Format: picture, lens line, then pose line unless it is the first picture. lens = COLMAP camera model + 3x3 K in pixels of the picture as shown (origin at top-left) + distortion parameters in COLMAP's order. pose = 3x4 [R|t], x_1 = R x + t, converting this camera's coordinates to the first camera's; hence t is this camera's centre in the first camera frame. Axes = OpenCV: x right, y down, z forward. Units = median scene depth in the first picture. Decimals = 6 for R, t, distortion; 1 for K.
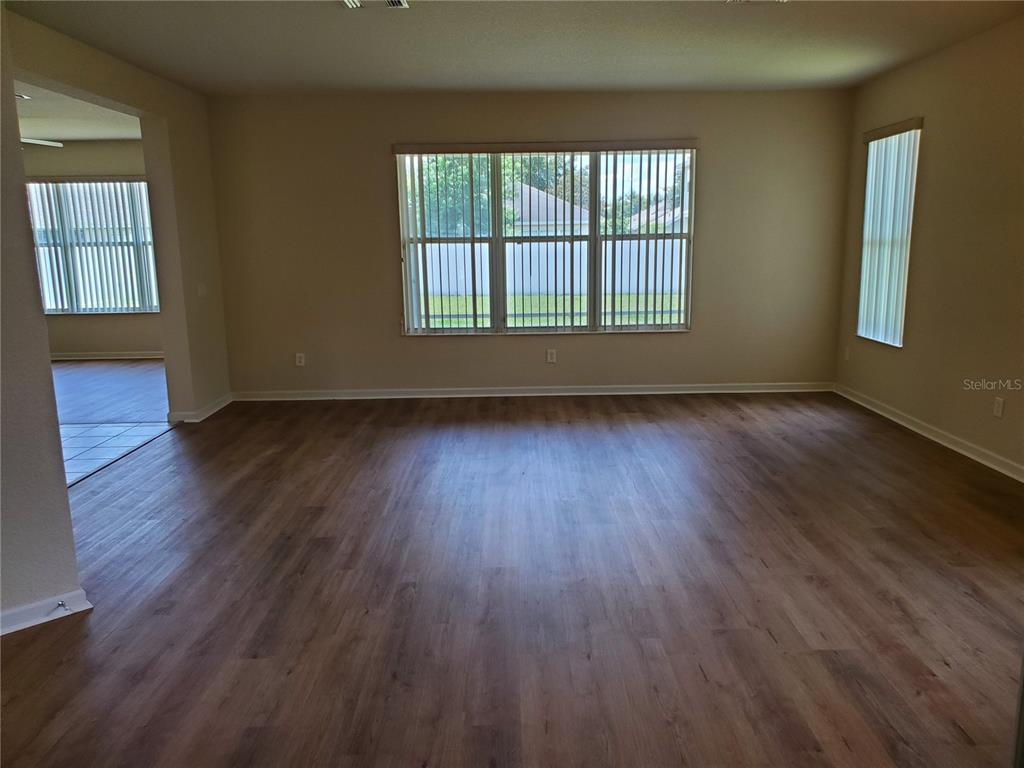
lens RADIAL K [[796.5, 0, 515.0], [0, 796.5, 384.2], [0, 0, 1]] dist [0.012706, -0.000418]
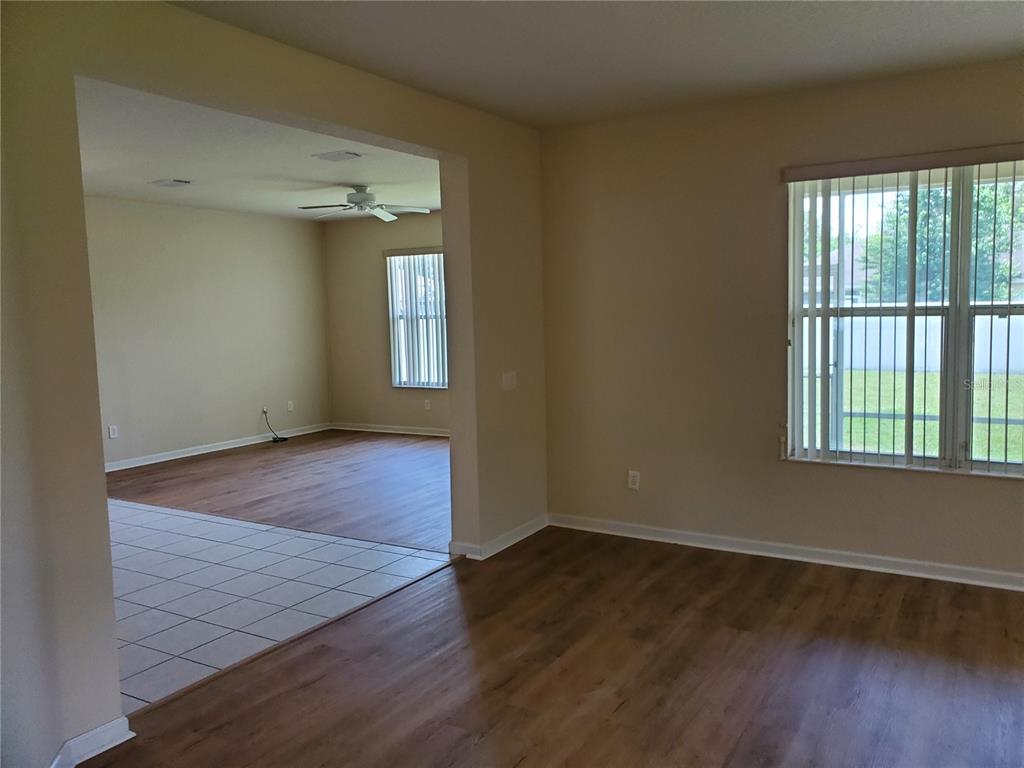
lens RADIAL K [[796.5, 0, 516.5], [0, 796.5, 389.3], [0, 0, 1]] dist [0.012706, -0.000418]
pose [[0.858033, 0.040351, -0.512006, 0.002022], [-0.080189, 0.995208, -0.055950, -0.065203], [0.507295, 0.089064, 0.857158, 0.339282]]
